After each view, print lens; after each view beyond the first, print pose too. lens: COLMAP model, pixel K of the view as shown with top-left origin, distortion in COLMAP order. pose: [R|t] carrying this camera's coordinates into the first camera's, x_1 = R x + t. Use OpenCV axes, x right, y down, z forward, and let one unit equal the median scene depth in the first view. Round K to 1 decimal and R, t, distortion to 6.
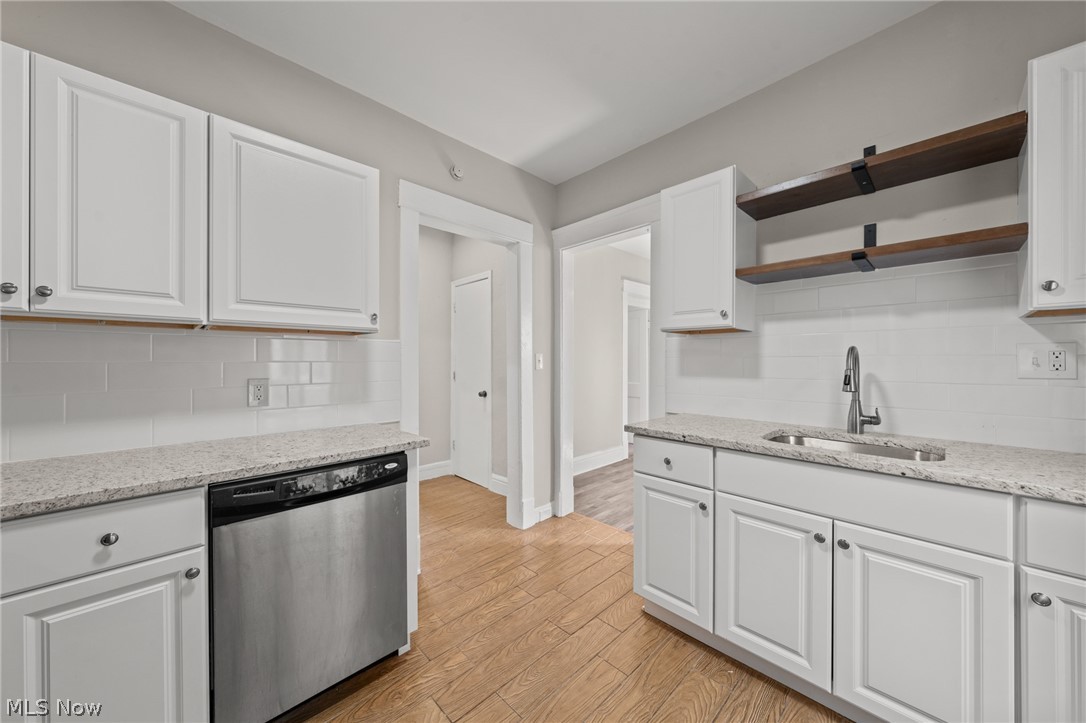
lens RADIAL K [[375.3, 0, 543.2], [0, 375.3, 359.5], [0, 0, 1]] dist [-0.001863, 0.000205]
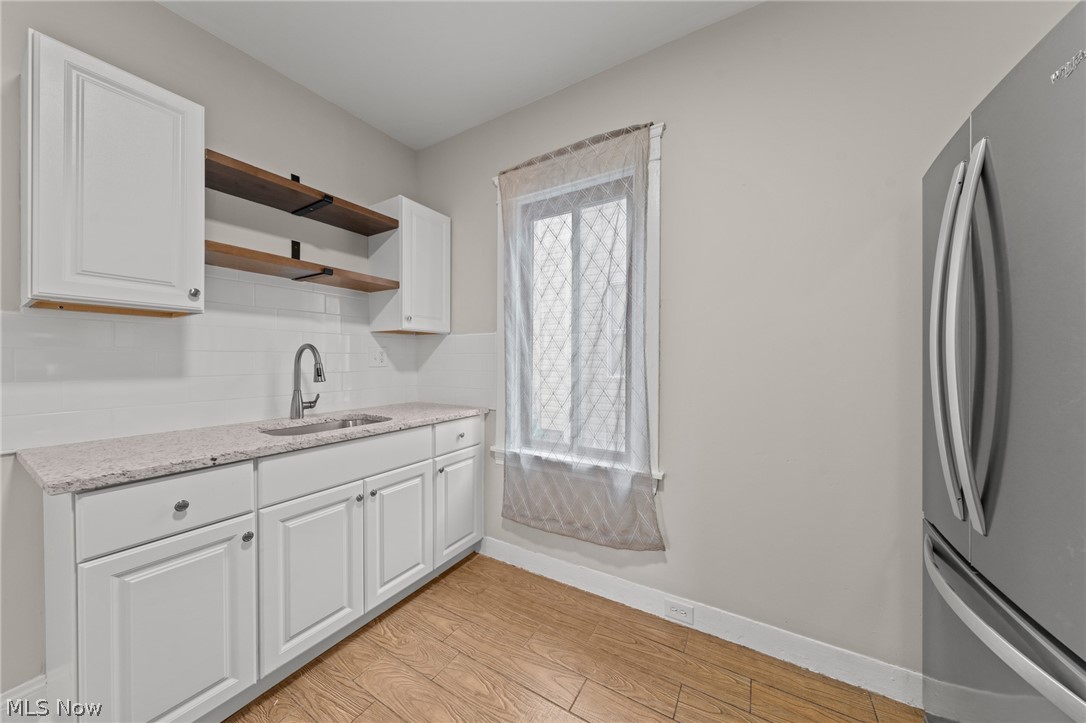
lens RADIAL K [[368.4, 0, 547.0], [0, 368.4, 362.0], [0, 0, 1]] dist [-0.002392, 0.000138]
pose [[-0.260374, -0.006737, 0.965484, -0.497794], [-0.002416, 0.999977, 0.006326, 0.012817], [-0.965505, -0.000686, -0.260384, 0.589308]]
